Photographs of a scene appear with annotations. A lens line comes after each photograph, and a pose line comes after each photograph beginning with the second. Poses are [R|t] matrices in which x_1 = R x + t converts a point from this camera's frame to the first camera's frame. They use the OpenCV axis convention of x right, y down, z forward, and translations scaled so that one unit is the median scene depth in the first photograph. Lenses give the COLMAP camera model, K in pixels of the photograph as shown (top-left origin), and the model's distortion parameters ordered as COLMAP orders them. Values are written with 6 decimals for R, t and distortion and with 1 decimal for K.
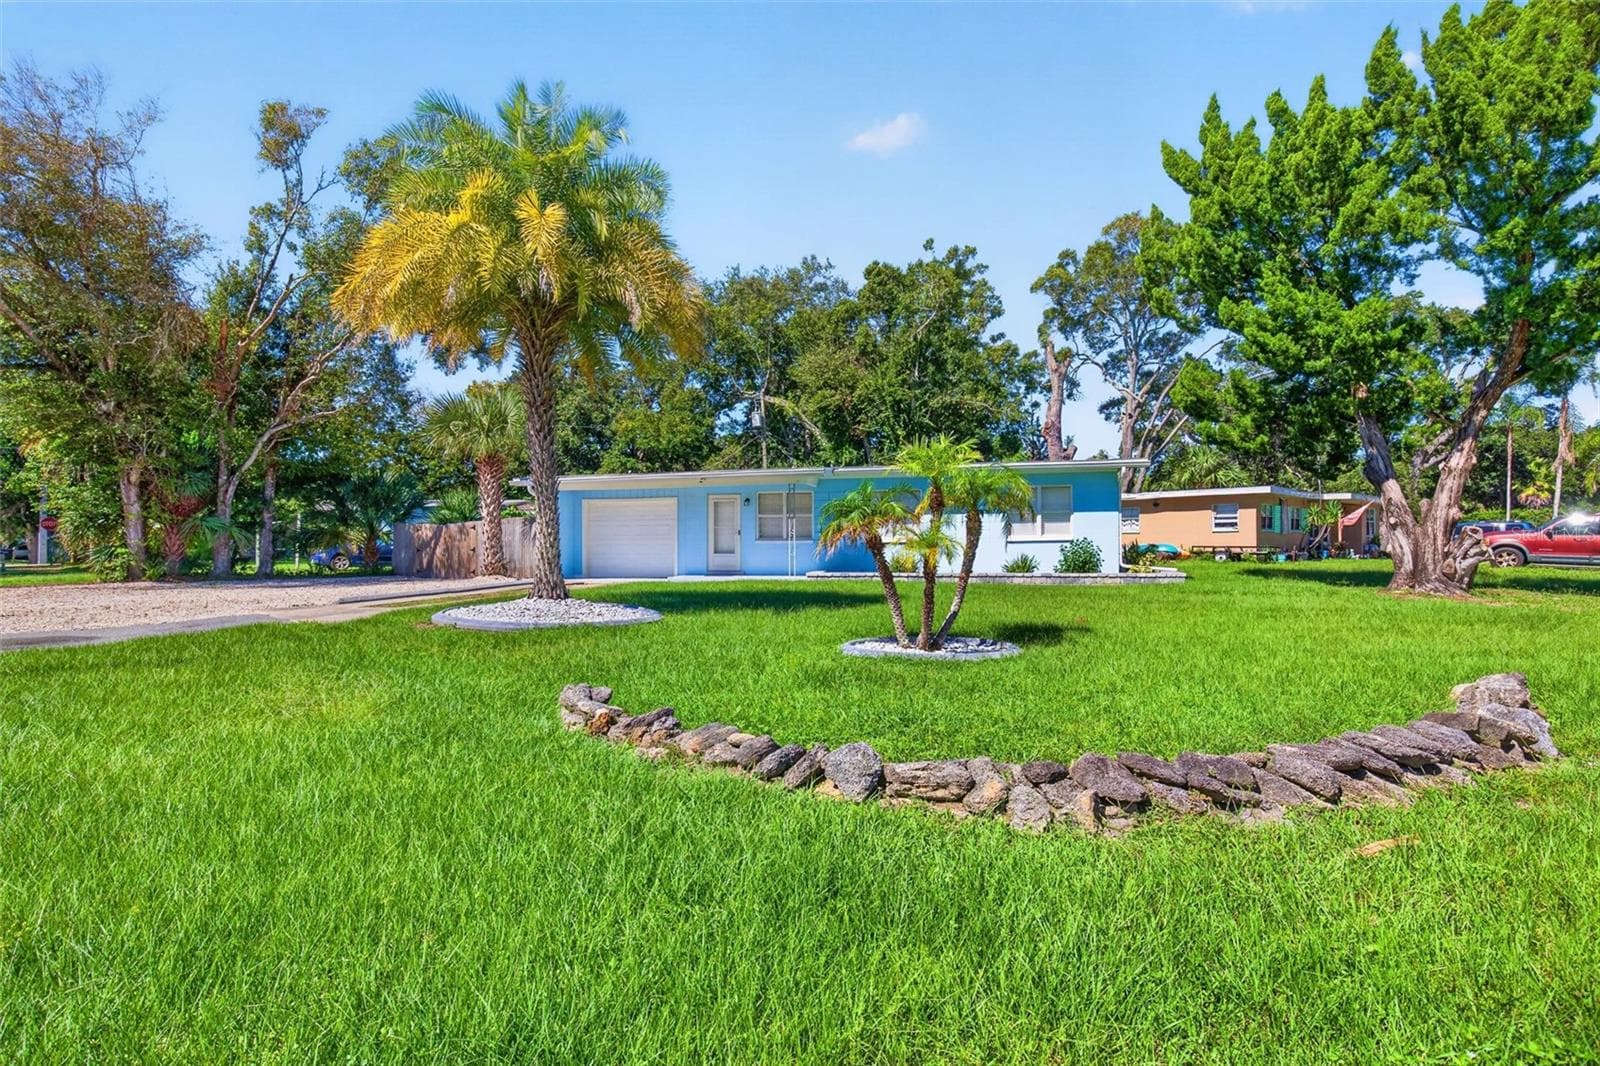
lens RADIAL K [[816.2, 0, 784.2], [0, 816.2, 522.2], [0, 0, 1]] dist [0.000350, -0.001225]
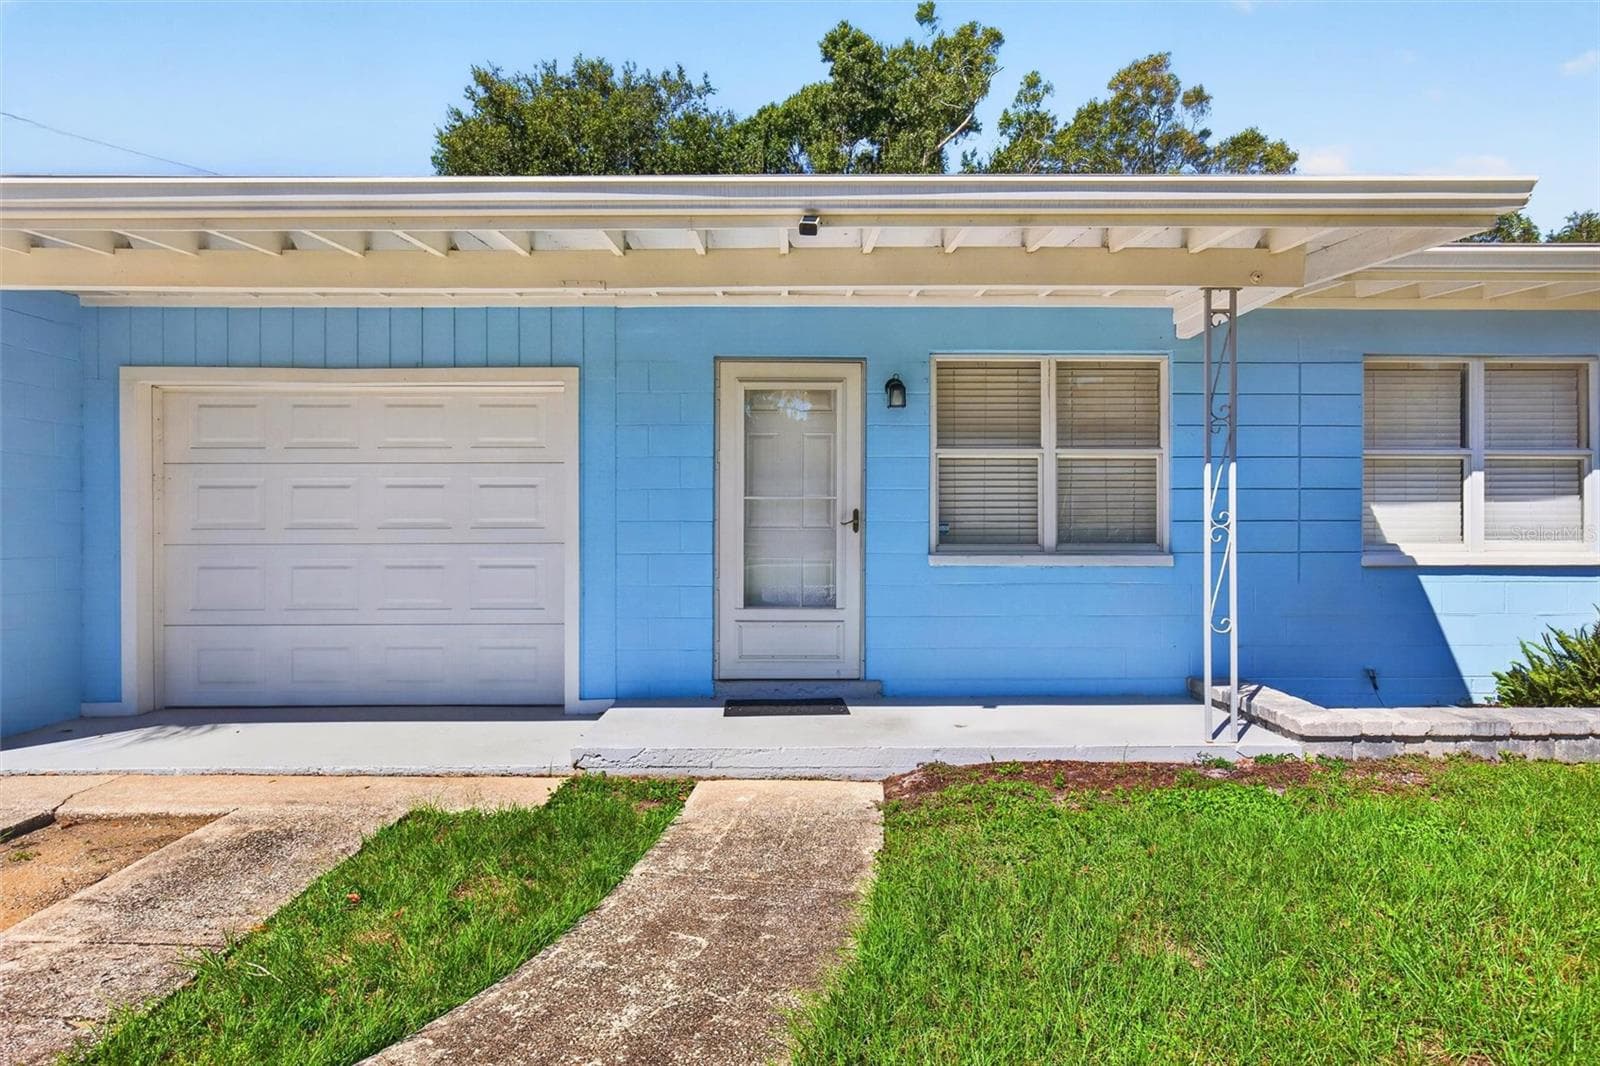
lens RADIAL K [[895.2, 0, 793.1], [0, 895.2, 528.7], [0, 0, 1]] dist [-0.001847, 0.002880]
pose [[0.963415, 0.004249, 0.267980, -0.113852], [-0.010751, 0.999682, 0.022803, 0.007083], [-0.267798, -0.024850, 0.963155, 0.598660]]
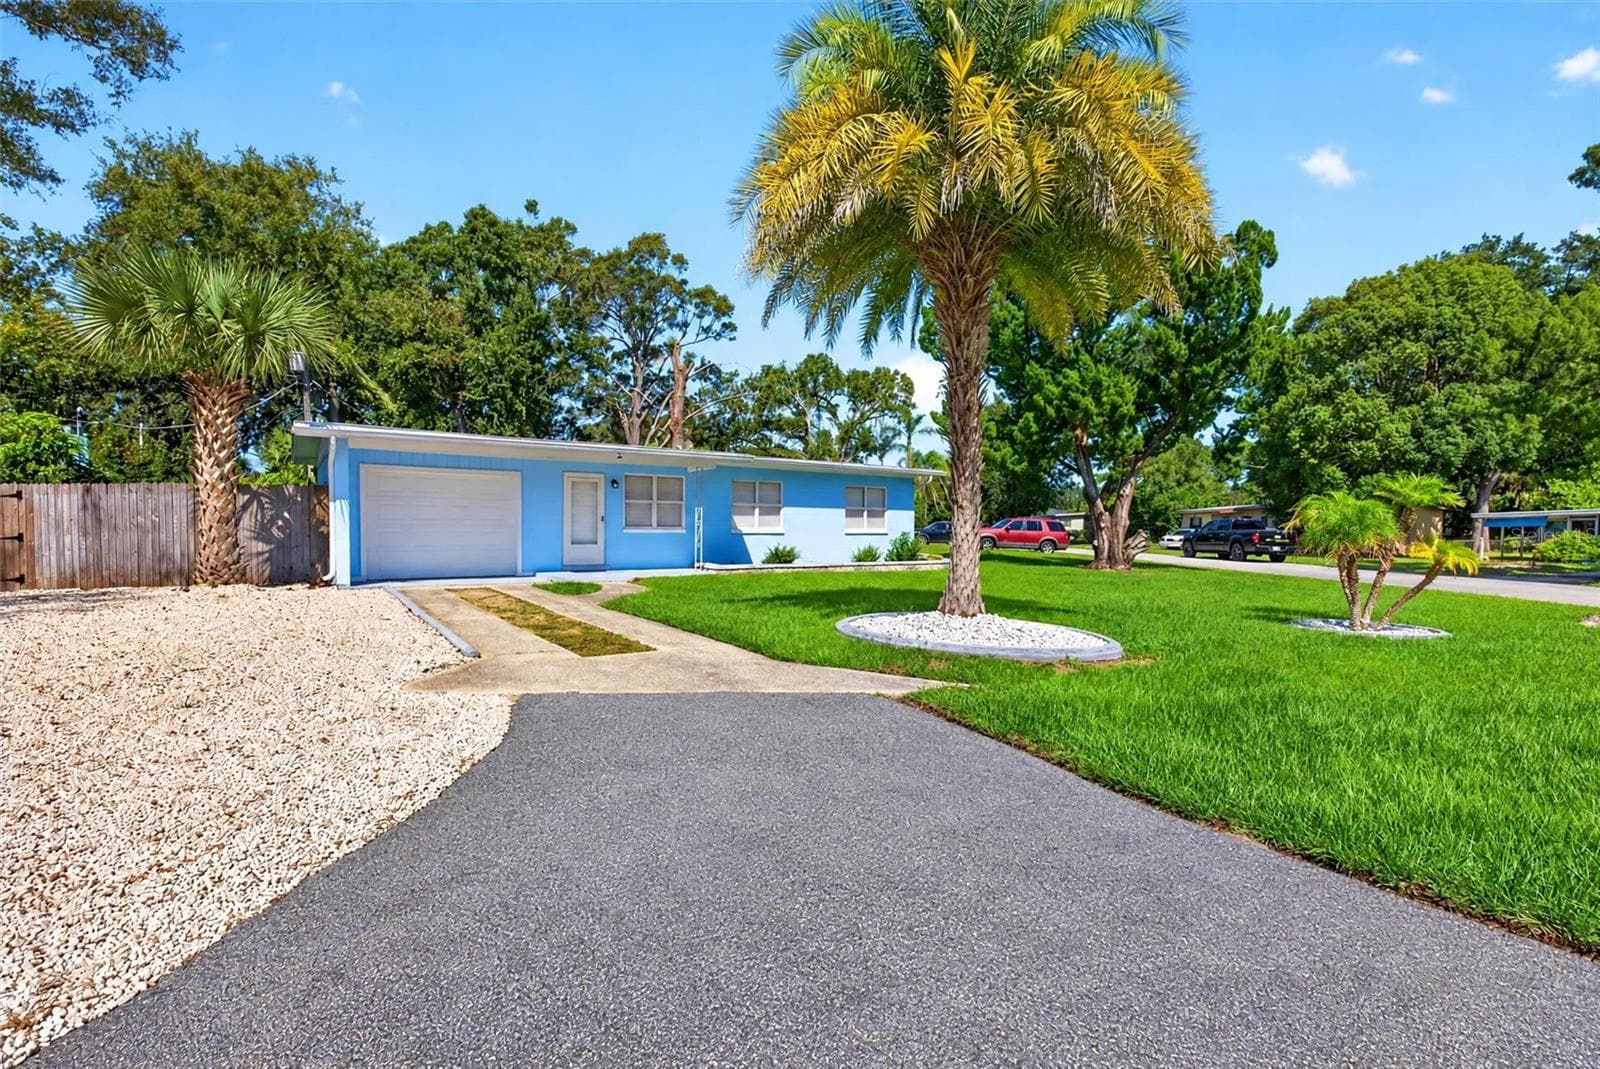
lens RADIAL K [[753.5, 0, 803.8], [0, 753.5, 536.3], [0, 0, 1]] dist [0.011256, 0.000251]
pose [[0.642730, 0.003369, 0.766085, -0.407853], [-0.036524, 0.998988, 0.026249, 0.001425], [-0.765222, -0.044851, 0.642203, 0.276673]]
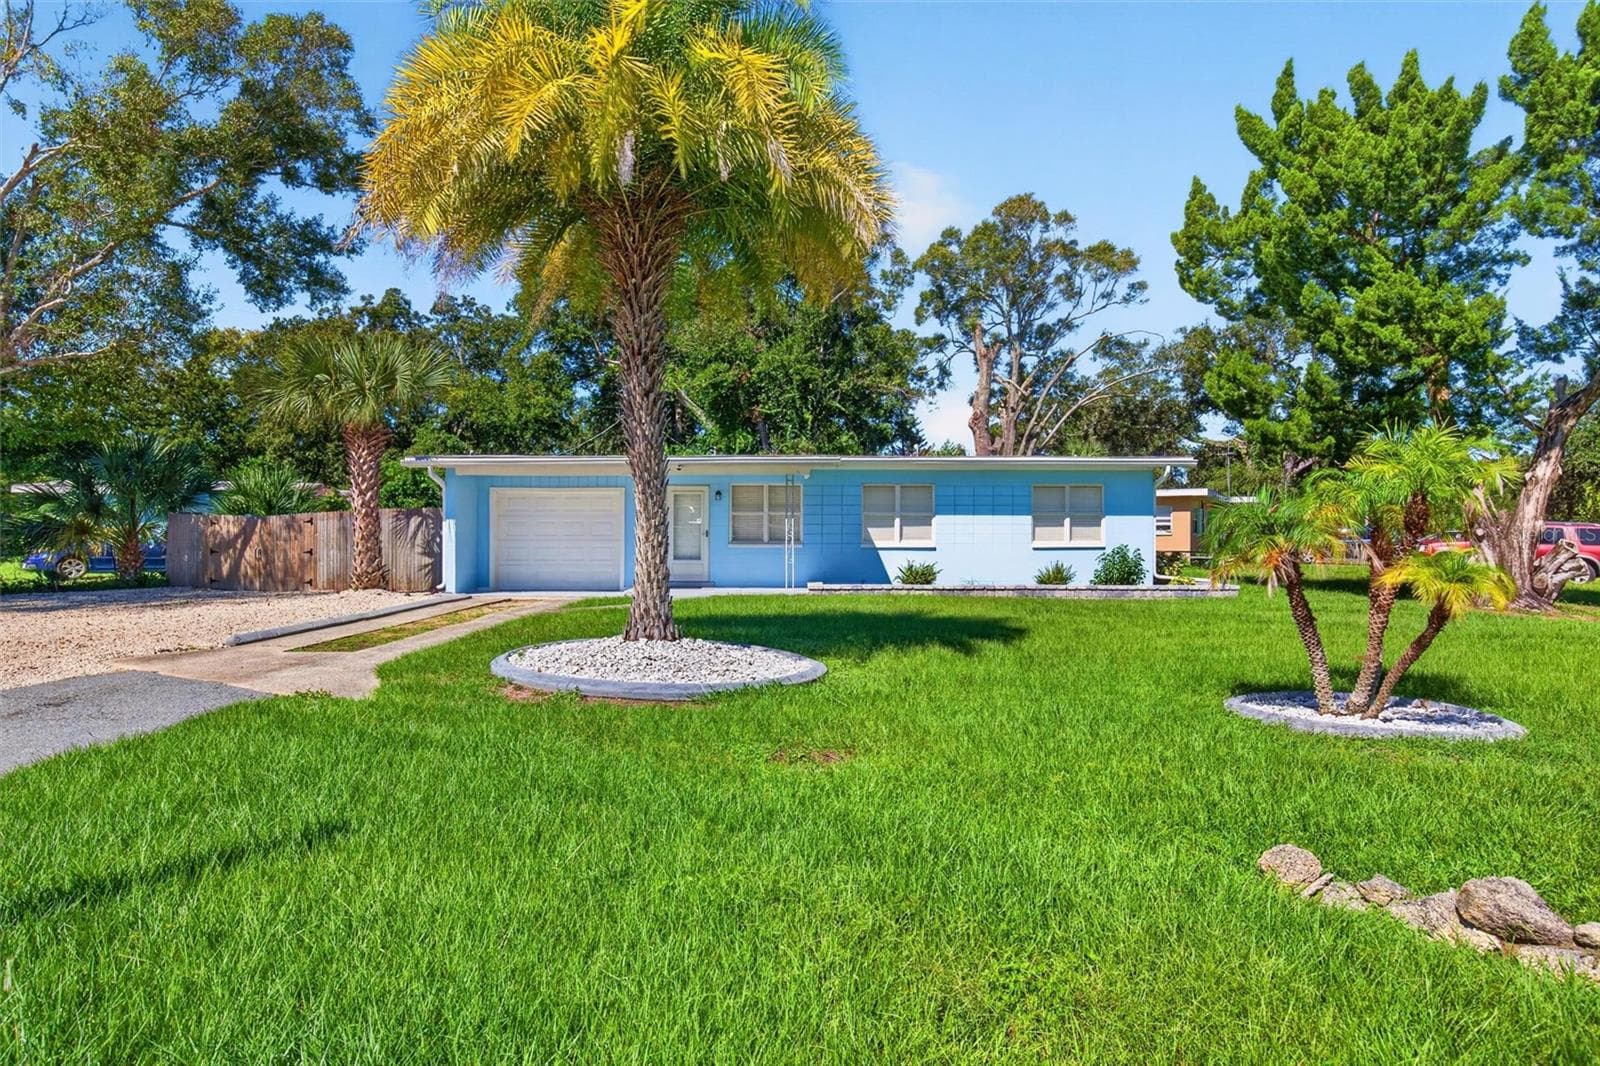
lens RADIAL K [[895.2, 0, 787.1], [0, 895.2, 517.3], [0, 0, 1]] dist [-0.001847, 0.002880]
pose [[0.968276, 0.014438, 0.249465, -0.157003], [-0.015076, 0.999886, 0.000646, -0.004221], [-0.249427, -0.004386, 0.968384, 0.108337]]
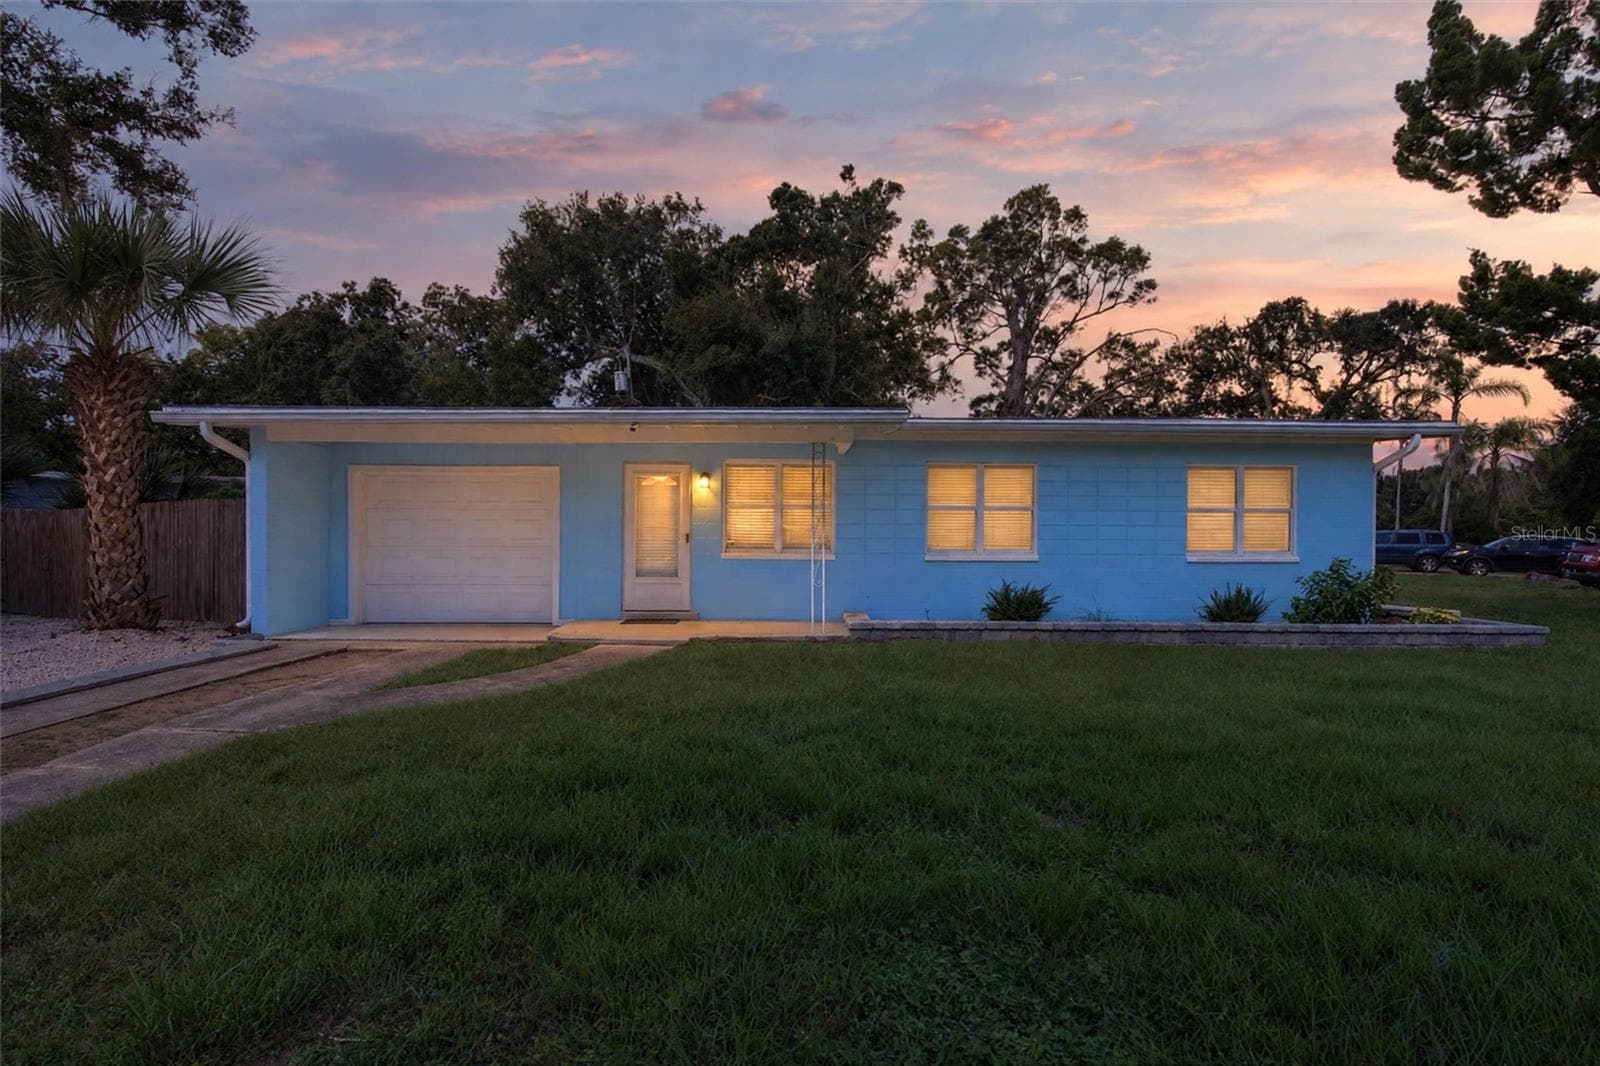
lens RADIAL K [[753.5, 0, 793.1], [0, 753.5, 536.8], [0, 0, 1]] dist [0.011256, 0.000251]
pose [[0.965493, 0.011964, 0.260154, -0.090921], [-0.018781, 0.999542, 0.023735, -0.001062], [-0.259750, -0.027802, 0.965276, 0.416094]]
